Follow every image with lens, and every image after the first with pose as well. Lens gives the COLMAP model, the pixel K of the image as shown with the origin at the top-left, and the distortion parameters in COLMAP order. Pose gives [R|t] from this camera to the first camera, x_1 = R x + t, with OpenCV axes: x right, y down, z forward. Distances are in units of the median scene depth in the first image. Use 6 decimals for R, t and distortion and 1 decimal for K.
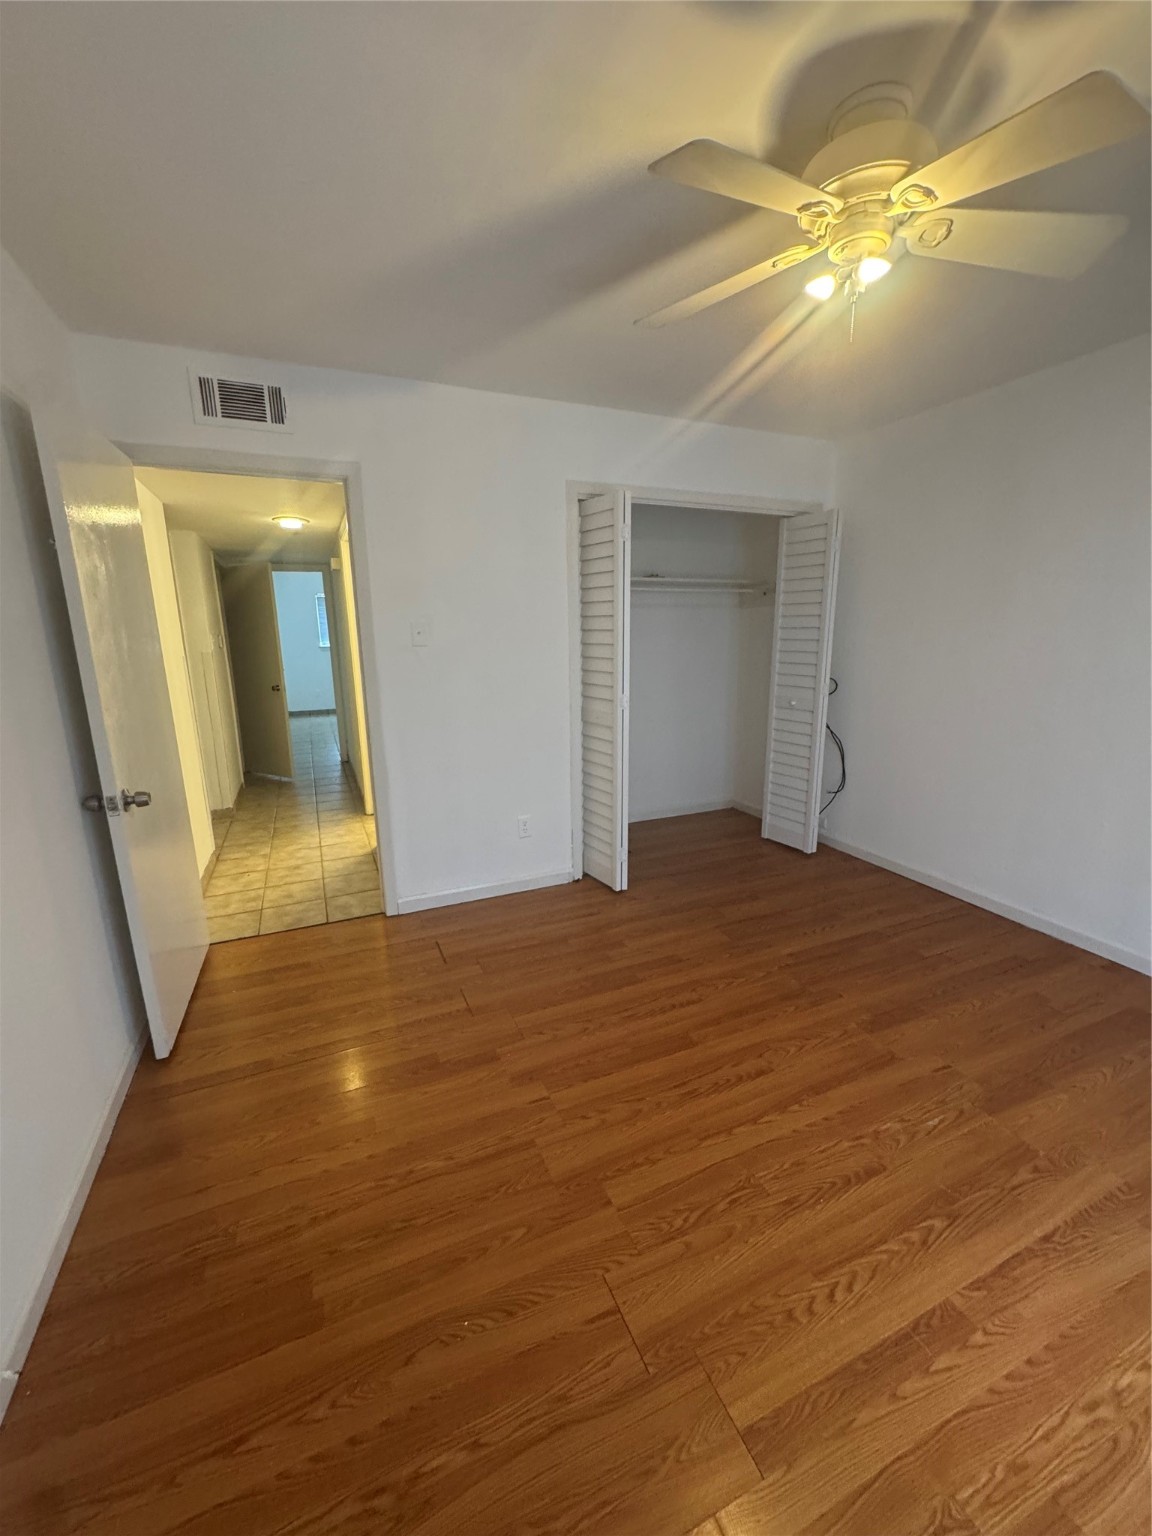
lens RADIAL K [[617.3, 0, 570.9], [0, 617.3, 770.9], [0, 0, 1]] dist [0.016302, -0.000216]
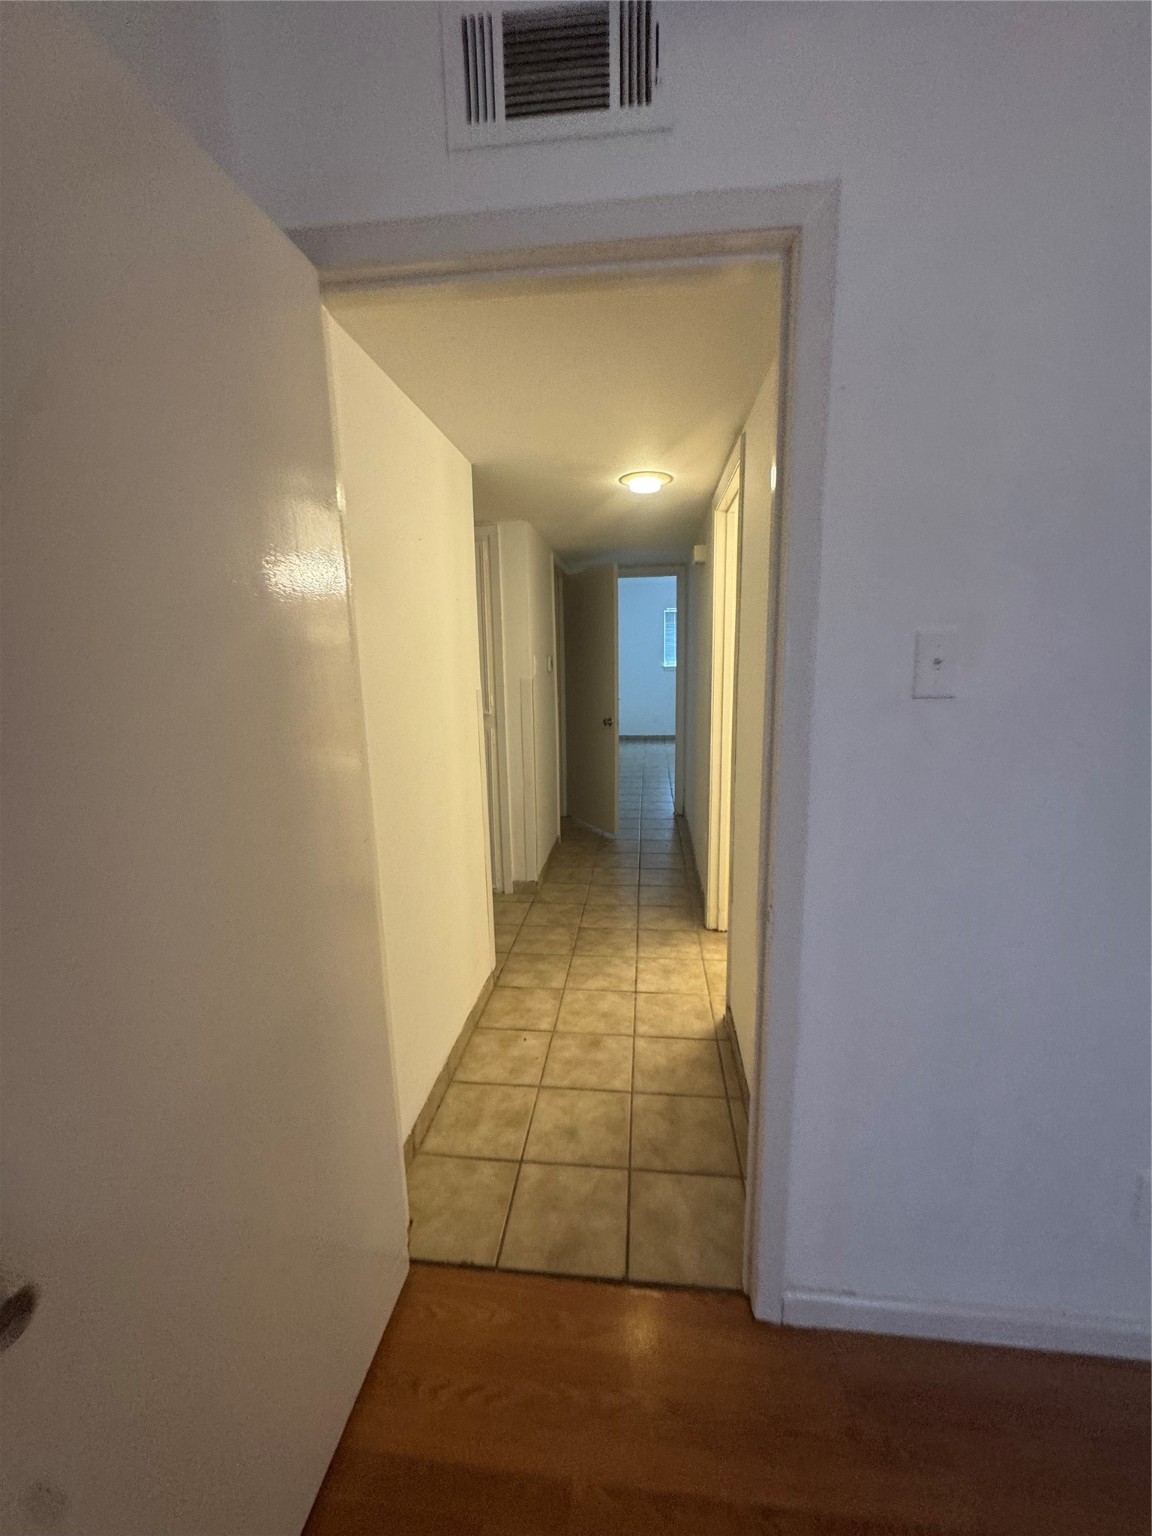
lens RADIAL K [[617.3, 0, 576.8], [0, 617.3, 762.9], [0, 0, 1]] dist [0.016302, -0.000216]
pose [[0.870578, 0.086257, -0.484410, -0.182656], [-0.103674, 0.994569, -0.009222, -0.103030], [0.480984, 0.058249, 0.874792, 0.432796]]
